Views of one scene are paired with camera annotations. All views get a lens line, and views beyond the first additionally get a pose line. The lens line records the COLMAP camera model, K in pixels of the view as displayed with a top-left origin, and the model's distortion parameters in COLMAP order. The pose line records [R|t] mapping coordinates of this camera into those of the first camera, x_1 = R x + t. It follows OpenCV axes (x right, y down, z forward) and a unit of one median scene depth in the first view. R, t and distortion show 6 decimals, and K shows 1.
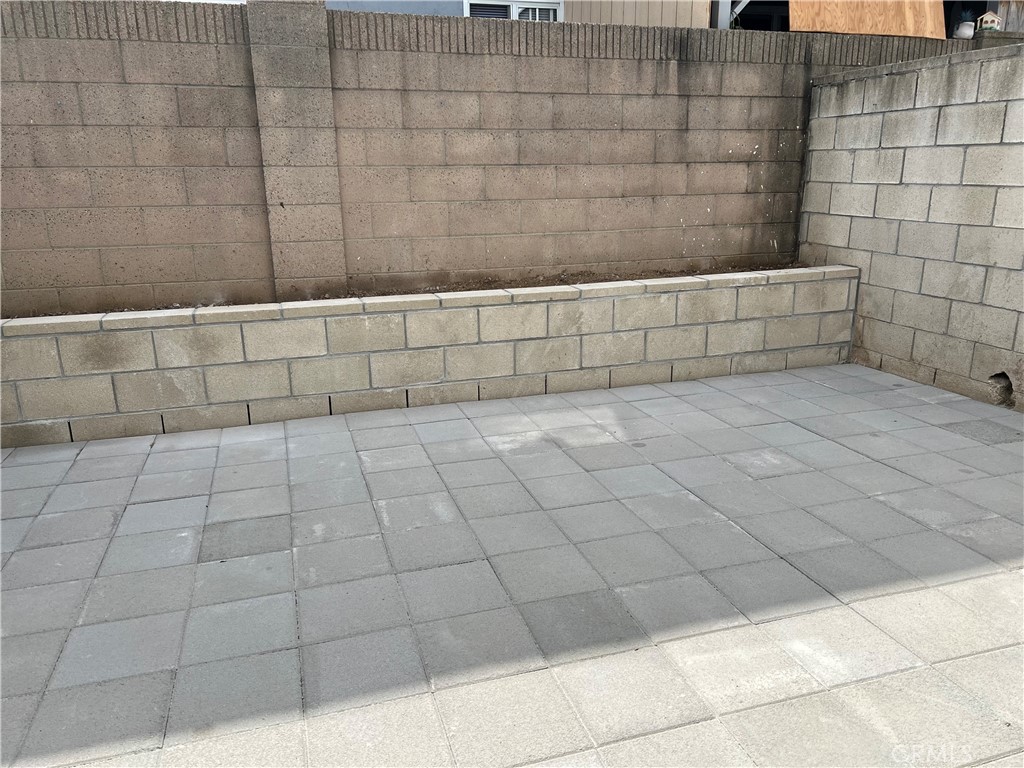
lens RADIAL K [[772.5, 0, 511.5], [0, 772.5, 386.1], [0, 0, 1]] dist [0.065714, -0.070301]
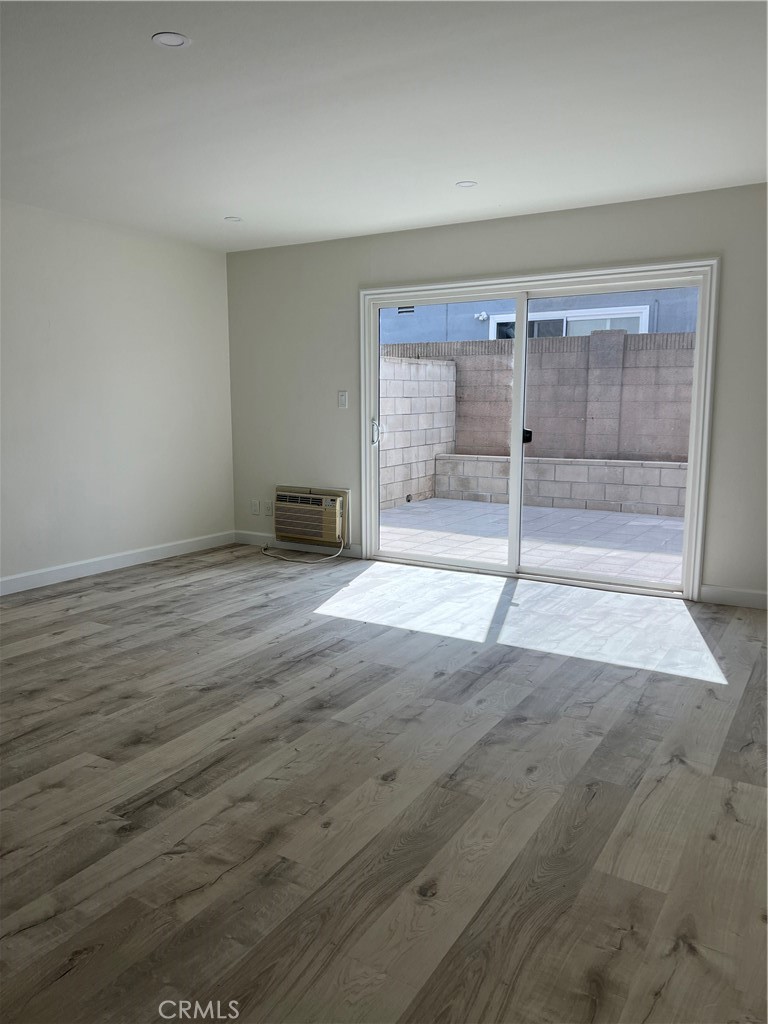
lens RADIAL K [[772.5, 0, 381.3], [0, 772.5, 517.2], [0, 0, 1]] dist [0.065714, -0.070301]
pose [[0.668607, 0.128964, -0.732347, 0.993957], [-0.210844, 0.977307, -0.020393, 0.223892], [0.713098, 0.168046, 0.680626, -0.926294]]
